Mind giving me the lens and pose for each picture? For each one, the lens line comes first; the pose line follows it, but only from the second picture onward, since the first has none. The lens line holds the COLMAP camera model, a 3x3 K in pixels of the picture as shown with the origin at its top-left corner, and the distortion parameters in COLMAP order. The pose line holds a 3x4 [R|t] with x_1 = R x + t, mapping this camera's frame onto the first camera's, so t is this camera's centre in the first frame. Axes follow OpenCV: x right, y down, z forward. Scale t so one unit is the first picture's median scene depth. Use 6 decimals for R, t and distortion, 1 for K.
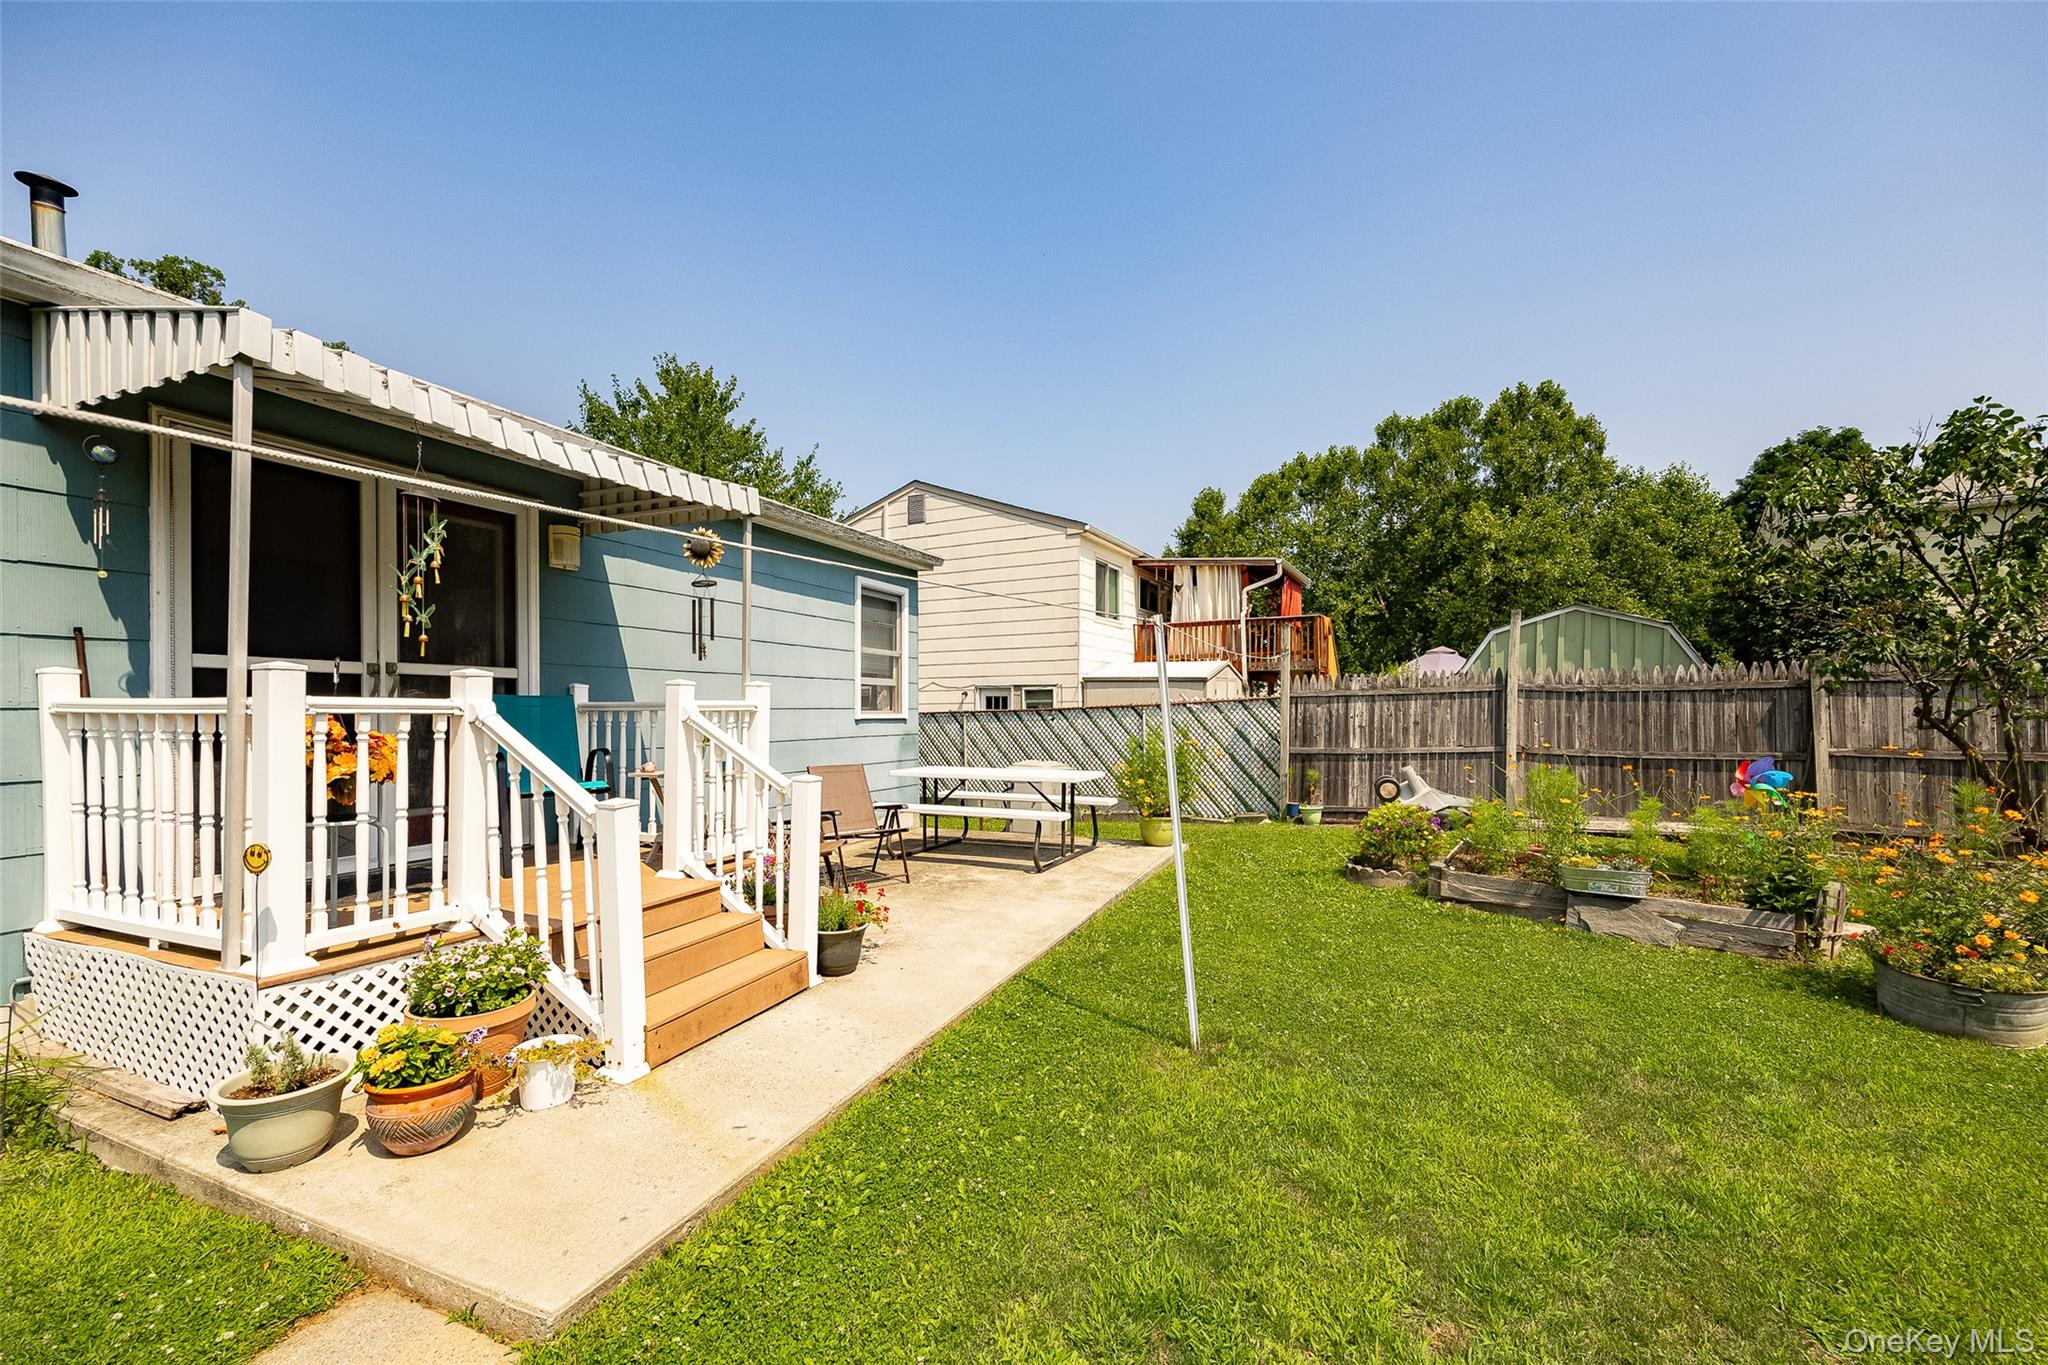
lens RADIAL K [[814.3, 0, 1046.0], [0, 814.3, 723.0], [0, 0, 1]] dist [-0.004026, 0.000928]
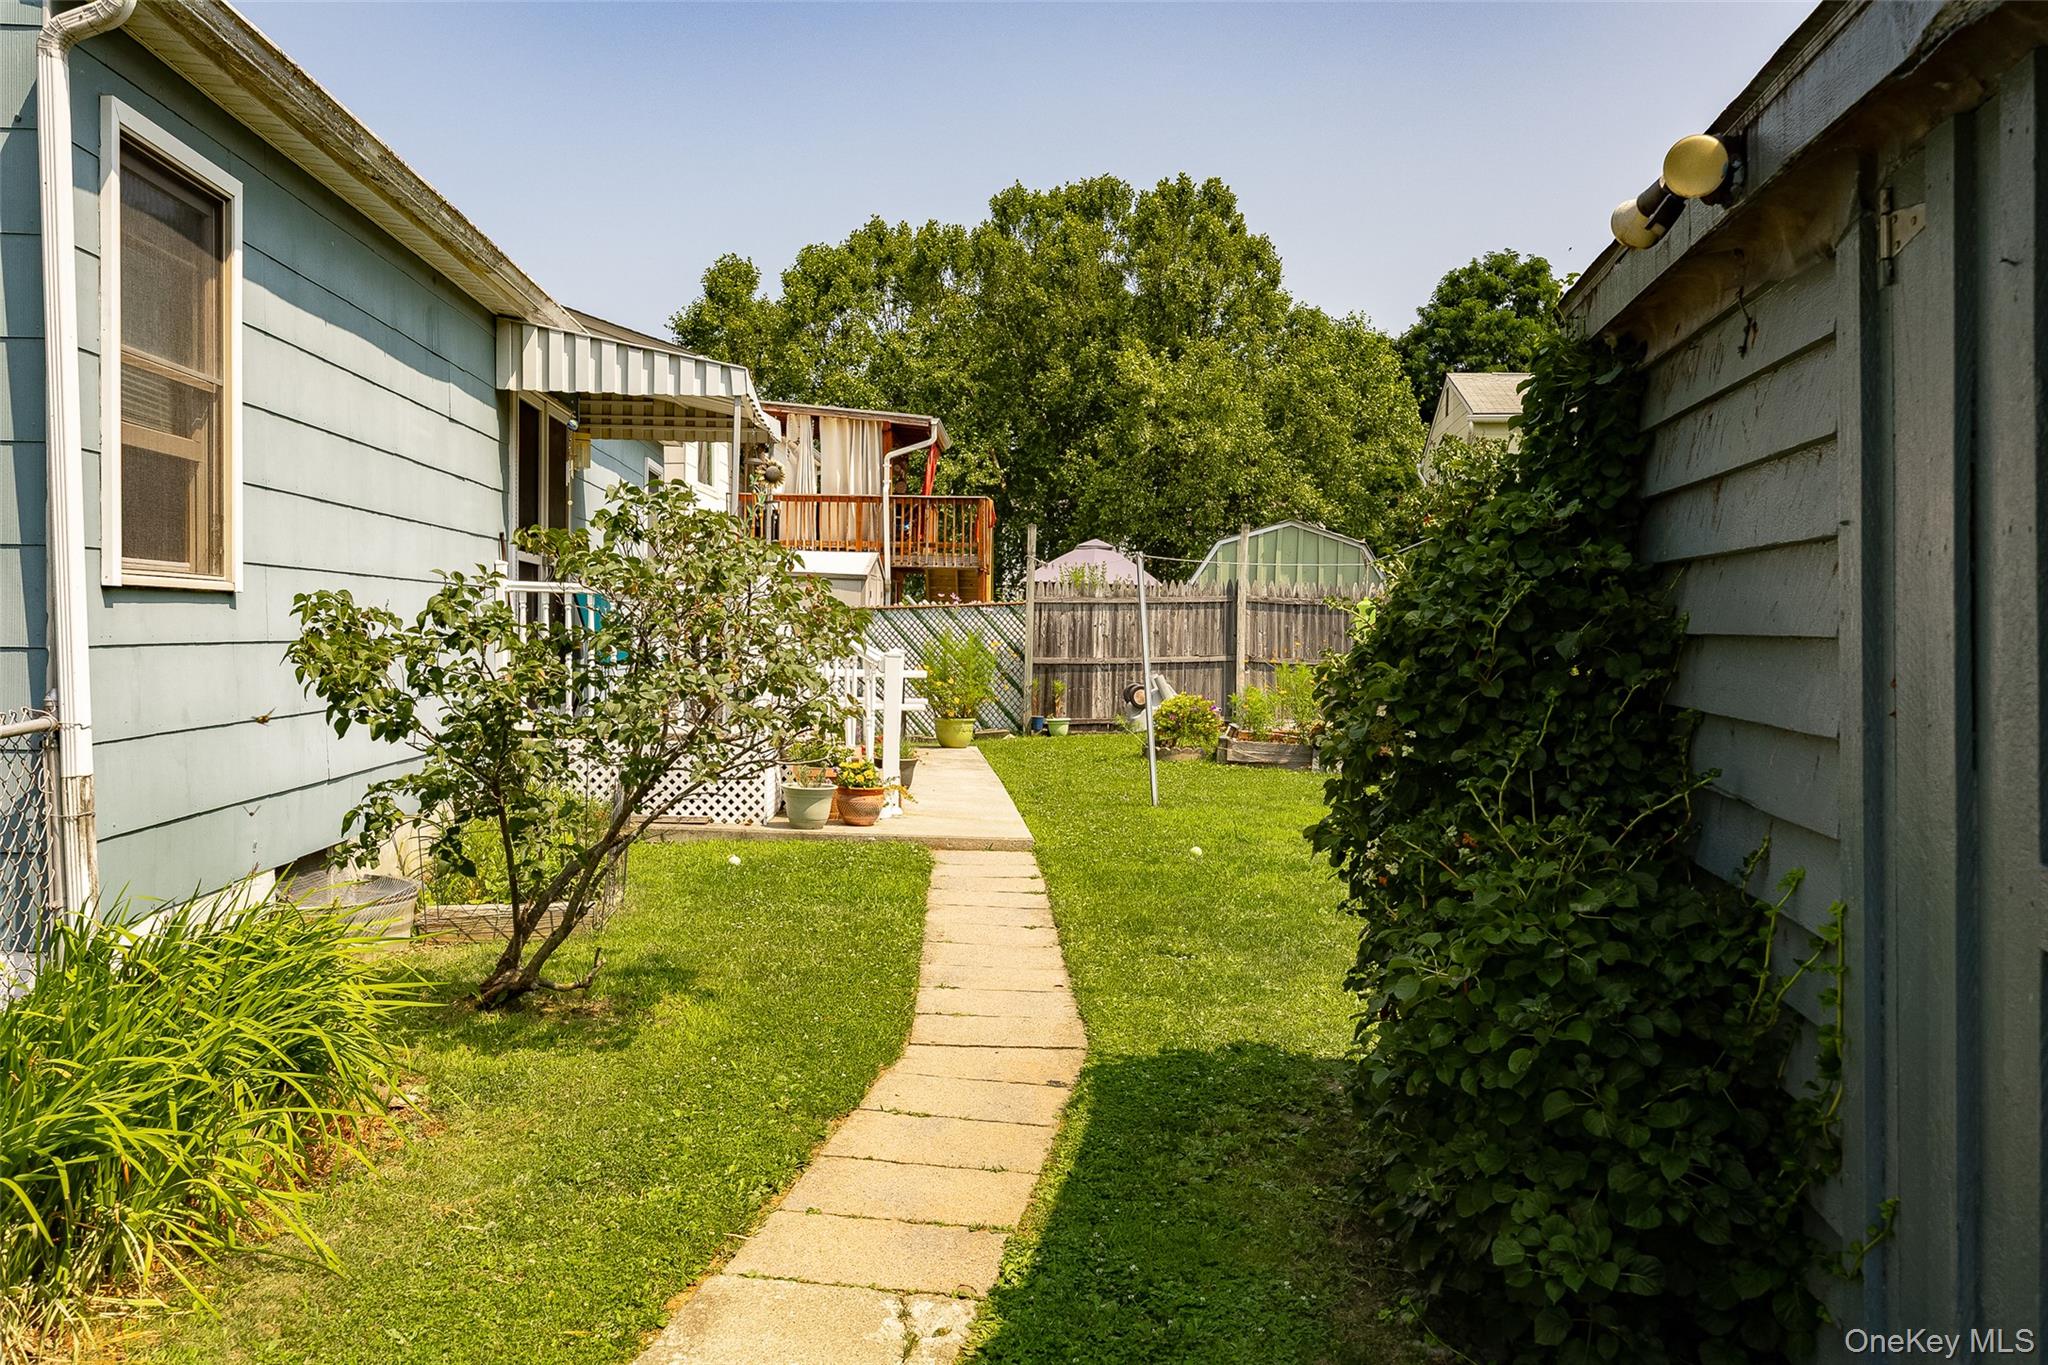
lens RADIAL K [[1661.0, 0, 1035.3], [0, 1661.0, 691.5], [0, 0, 1]] dist [-0.018348, -0.005955]
pose [[0.886673, 0.000121, 0.462397, -0.227844], [-0.010039, 0.999769, 0.018989, 0.013092], [-0.462288, -0.021479, 0.886470, -0.270252]]
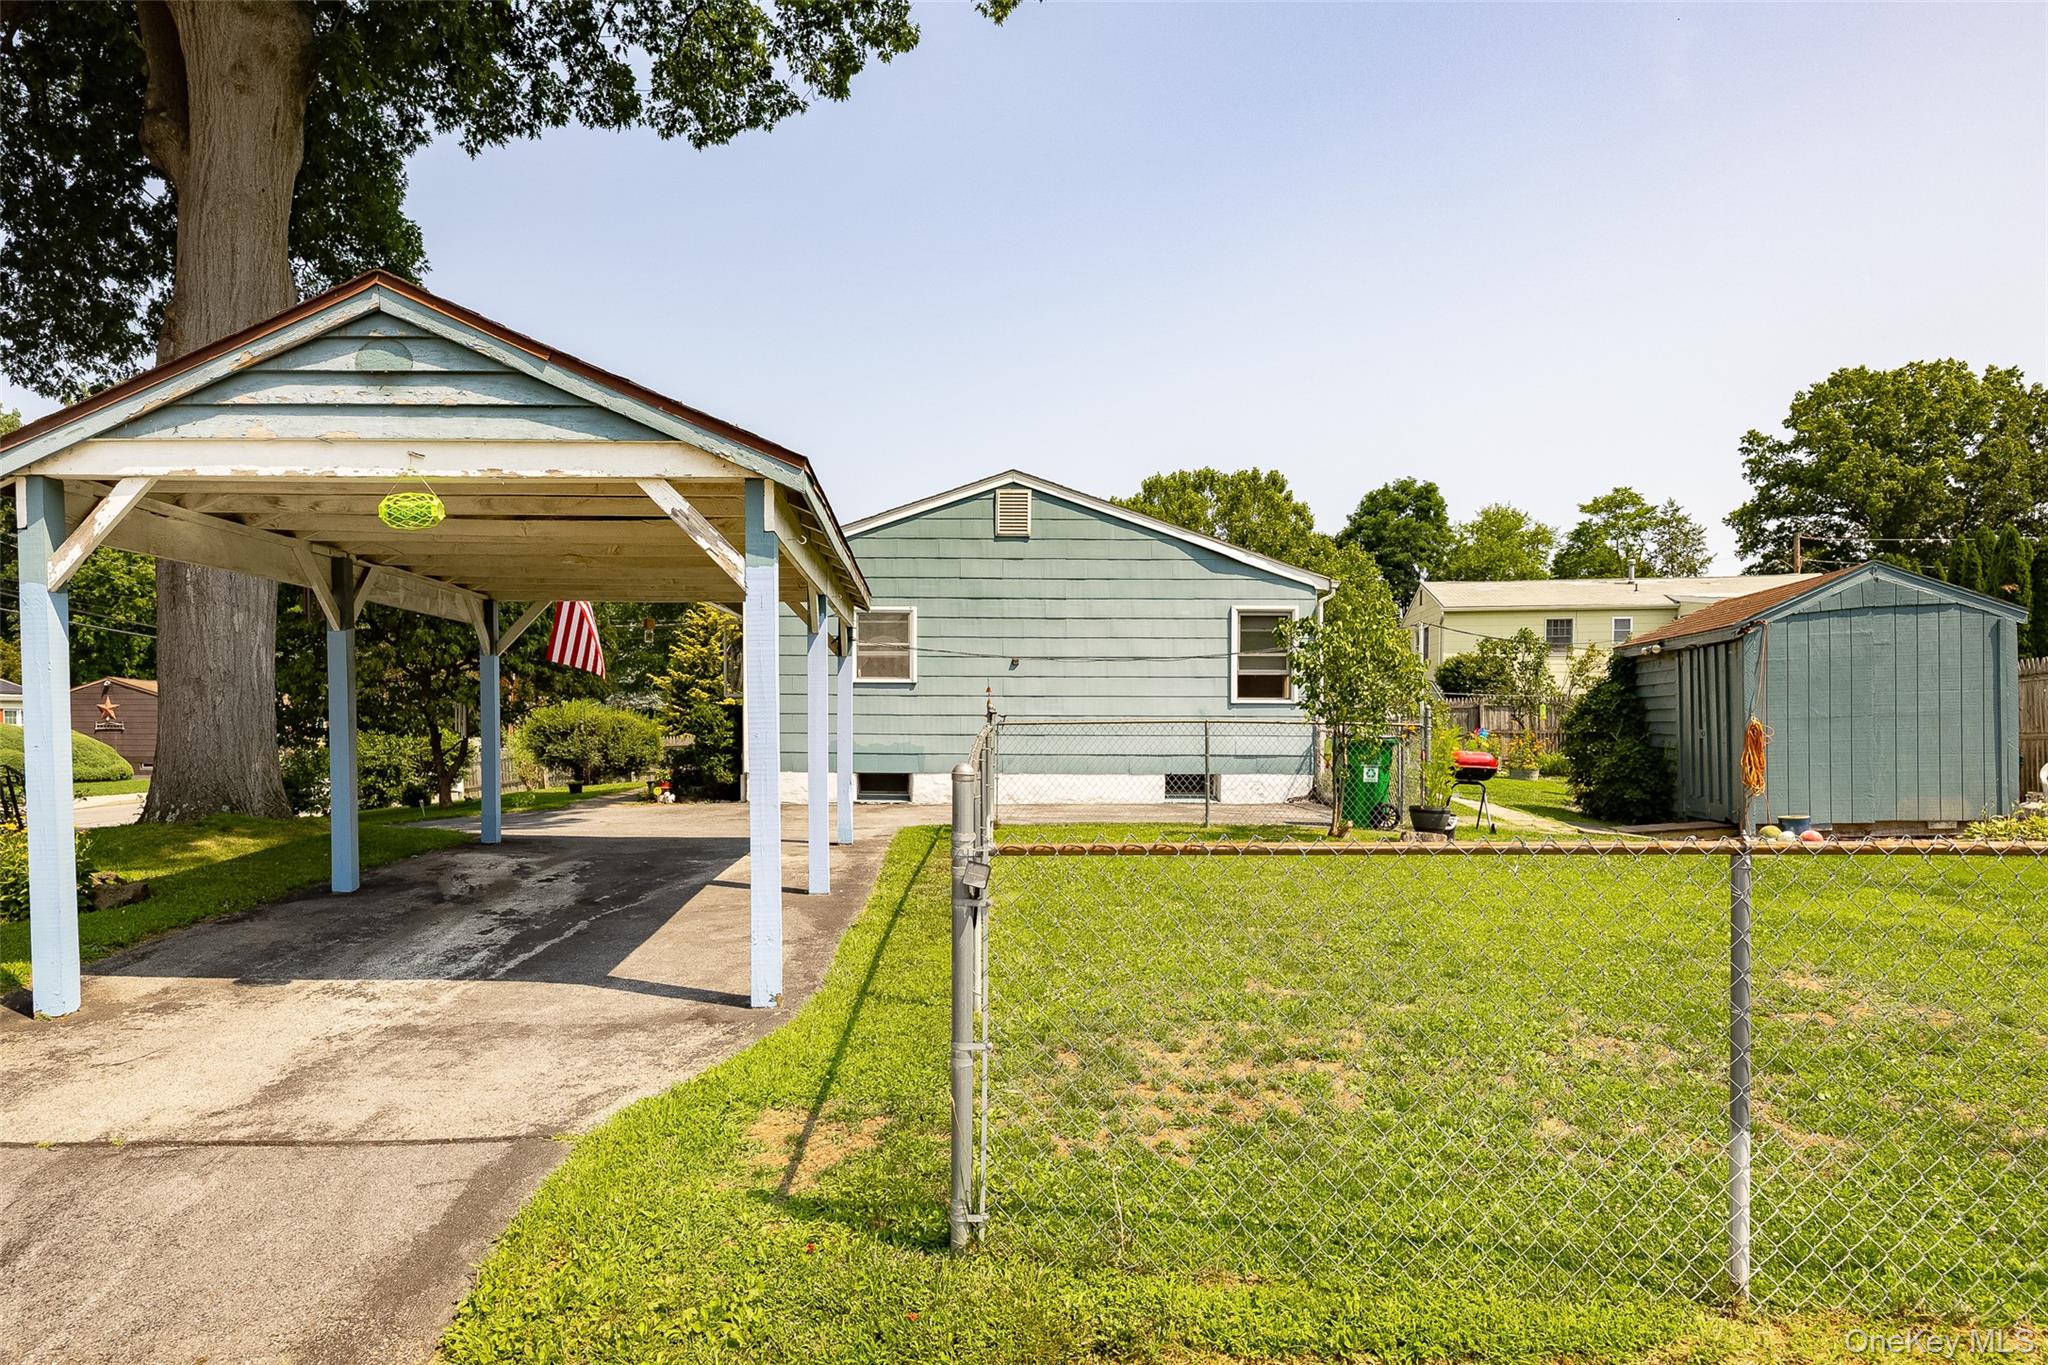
lens RADIAL K [[1259.1, 0, 931.1], [0, 1259.1, 747.4], [0, 0, 1]] dist [0.000536, 0.000447]
pose [[0.910686, 0.002806, 0.413091, -0.758373], [0.000097, 0.999975, -0.007008, 0.036242], [-0.413100, 0.006423, 0.910663, -0.637984]]
